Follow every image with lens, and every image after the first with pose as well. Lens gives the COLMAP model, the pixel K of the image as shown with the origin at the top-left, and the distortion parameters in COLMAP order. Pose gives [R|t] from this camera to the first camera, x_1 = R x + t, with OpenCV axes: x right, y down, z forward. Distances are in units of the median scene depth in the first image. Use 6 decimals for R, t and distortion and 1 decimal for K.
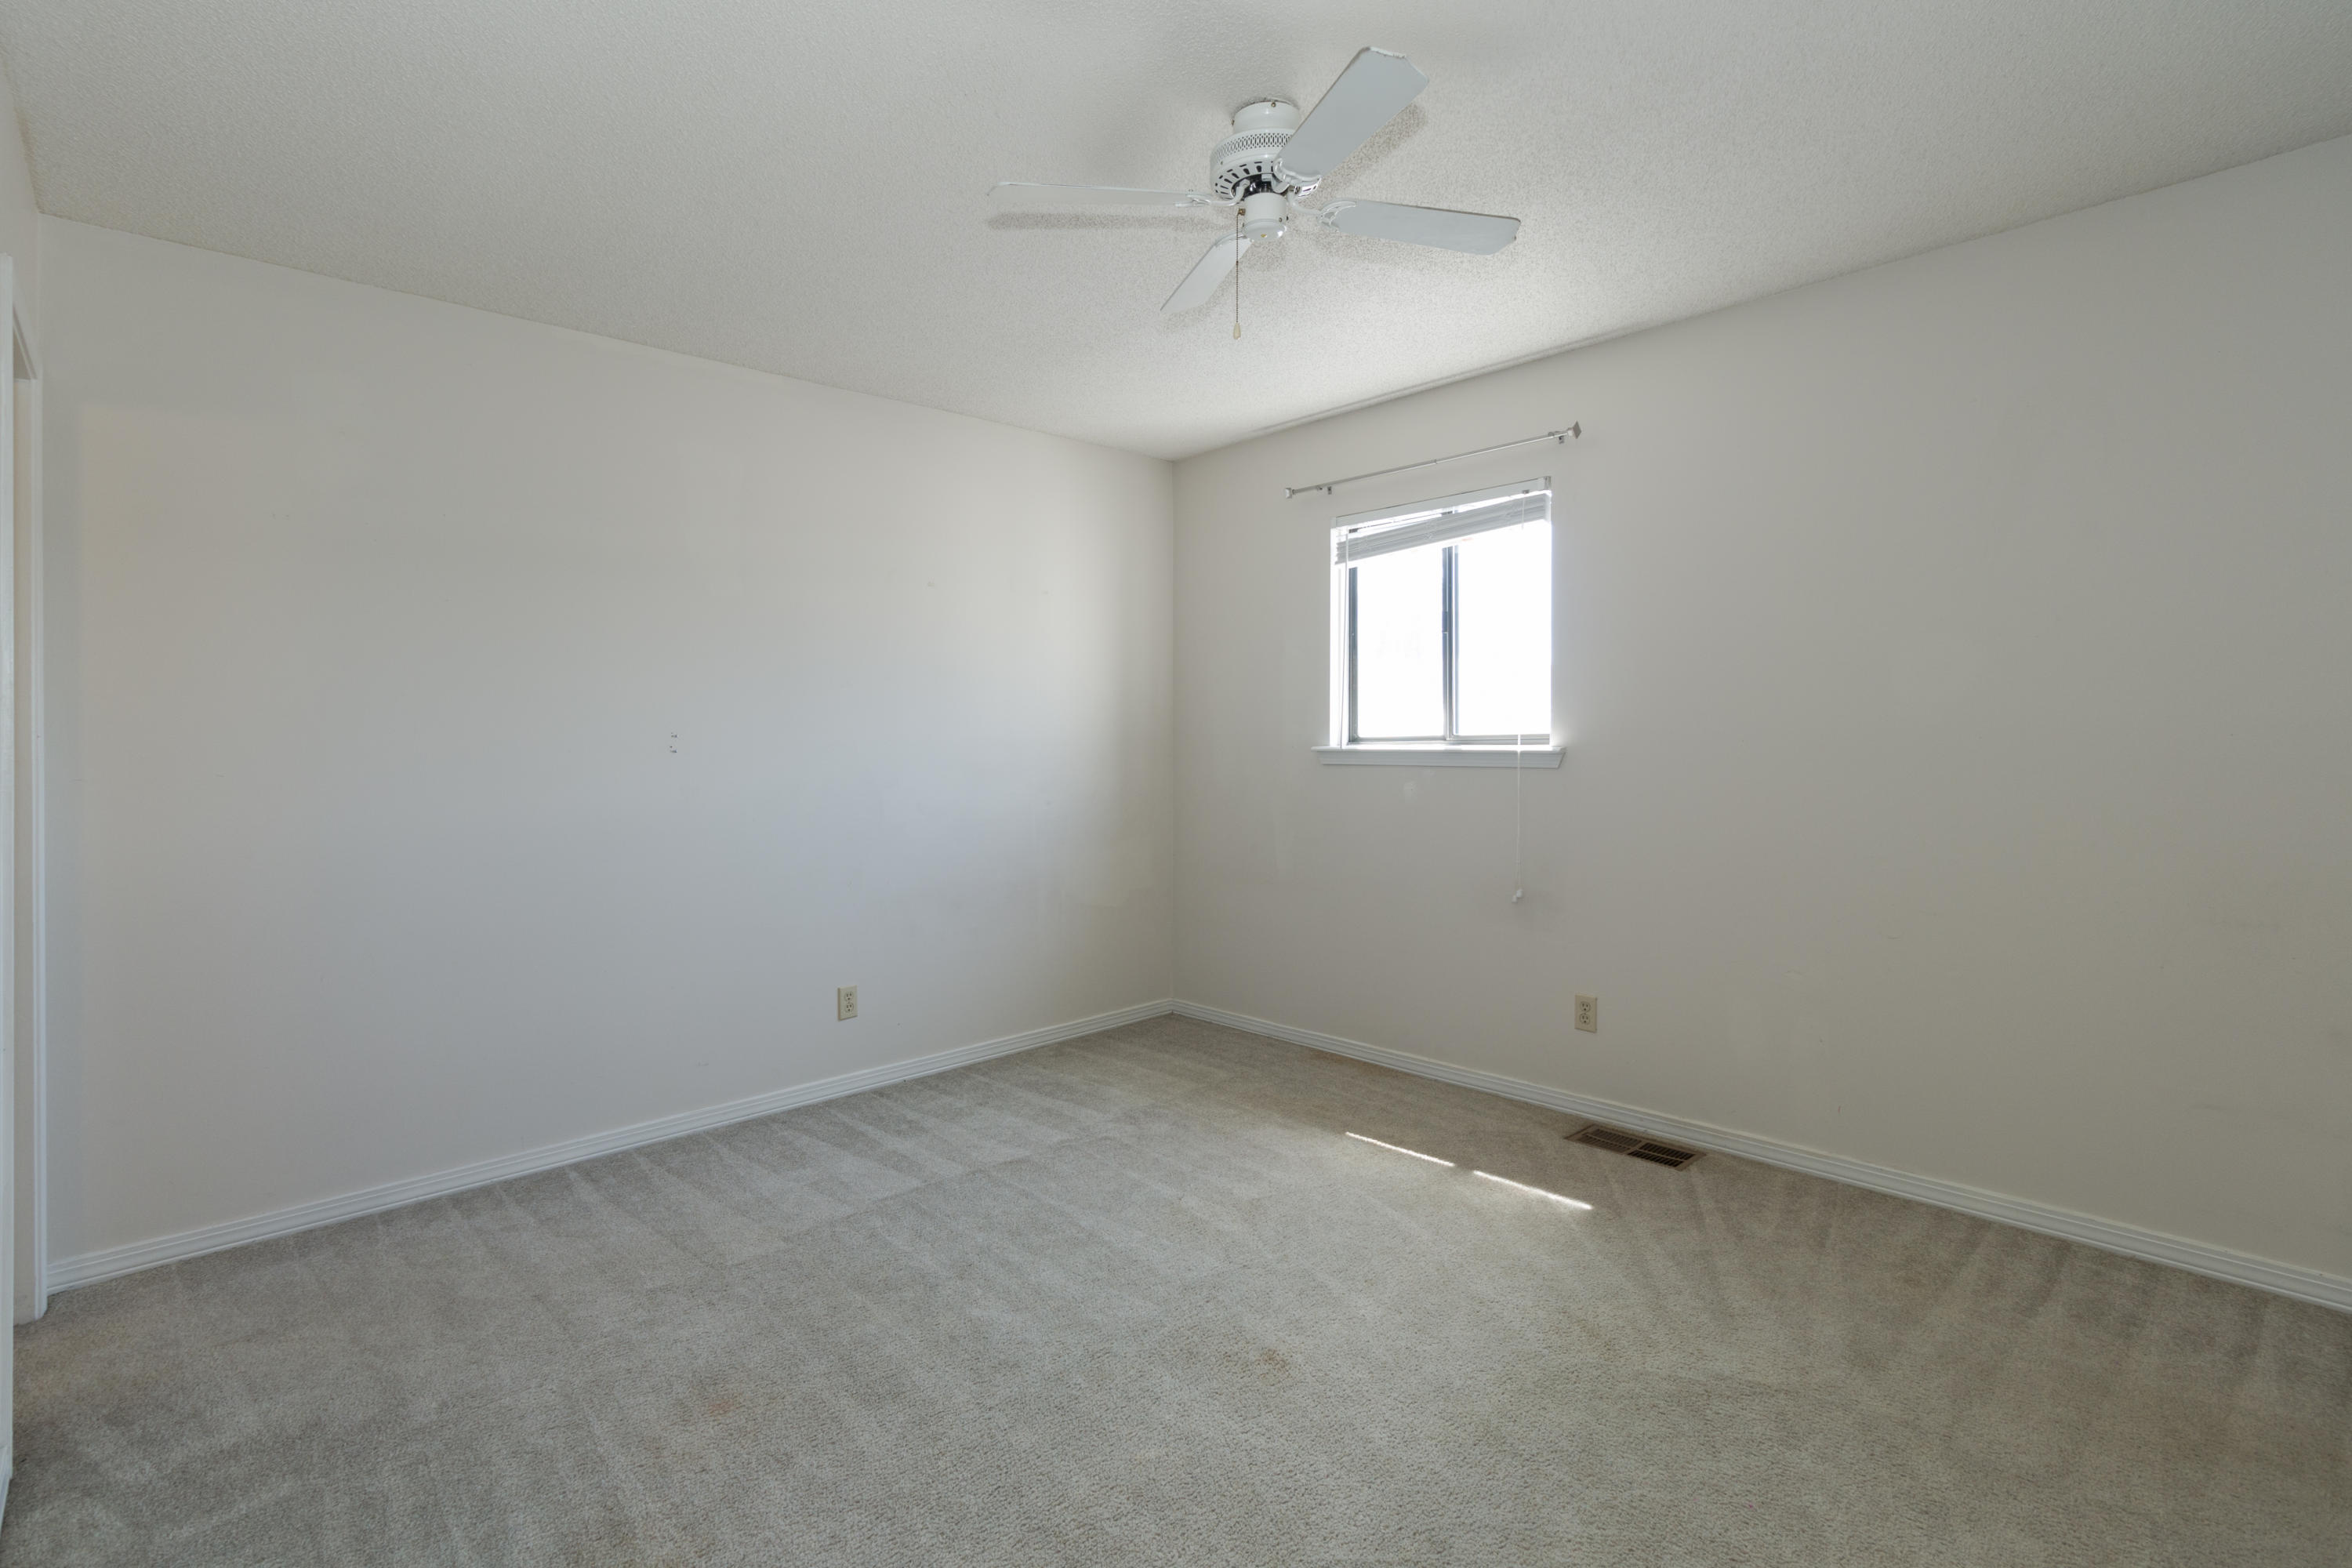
lens RADIAL K [[1094.9, 0, 1175.8], [0, 1094.9, 734.1], [0, 0, 1]] dist [0.007405, -0.000903]
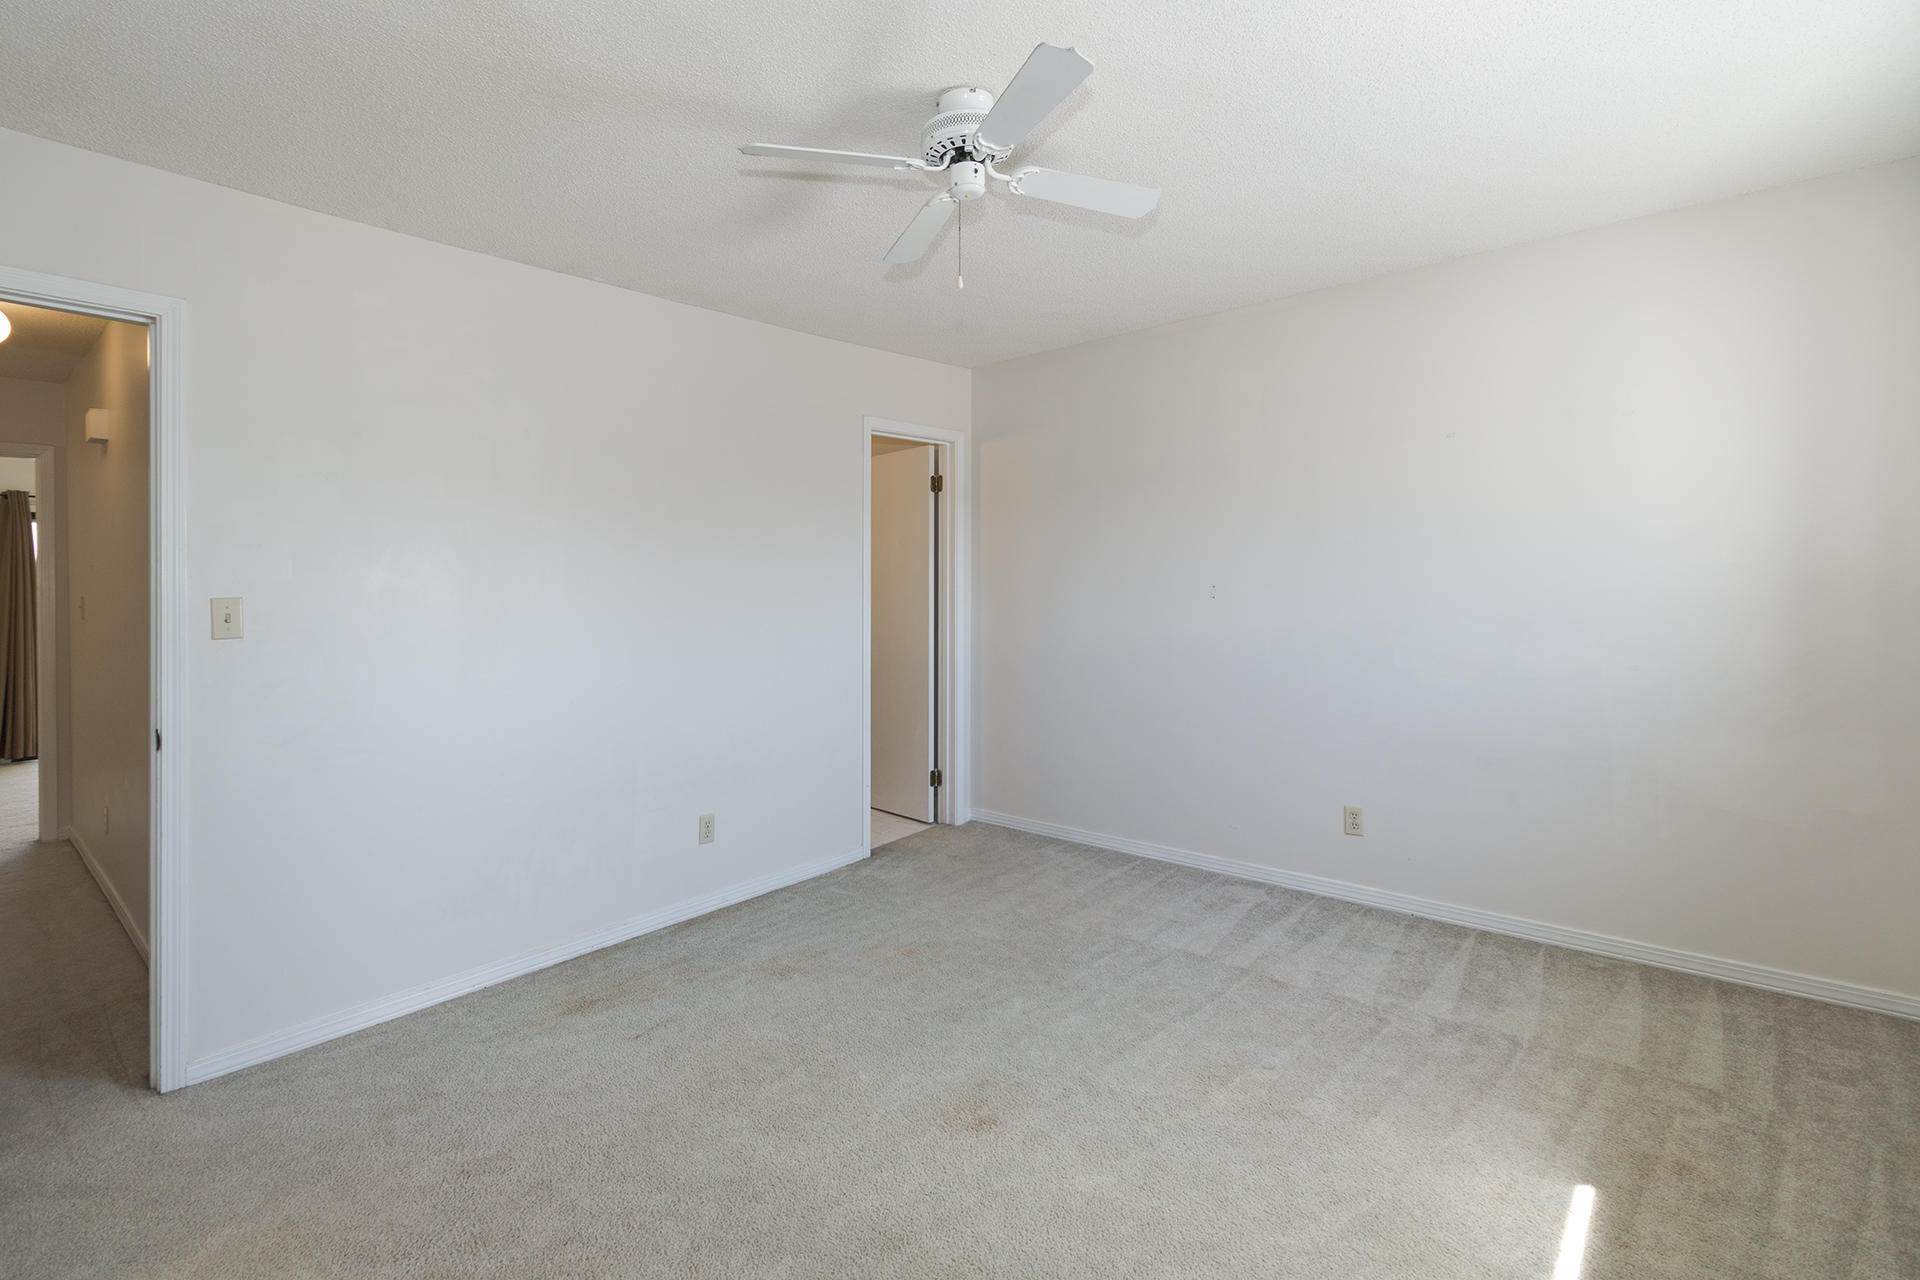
lens RADIAL K [[893.8, 0, 916.3], [0, 893.8, 580.4], [0, 0, 1]] dist [0.007405, -0.000903]
pose [[0.078217, 0.003229, -0.996931, 0.831998], [0.015011, 0.999878, 0.004416, -0.021104], [0.996823, -0.015311, 0.078159, 0.679404]]
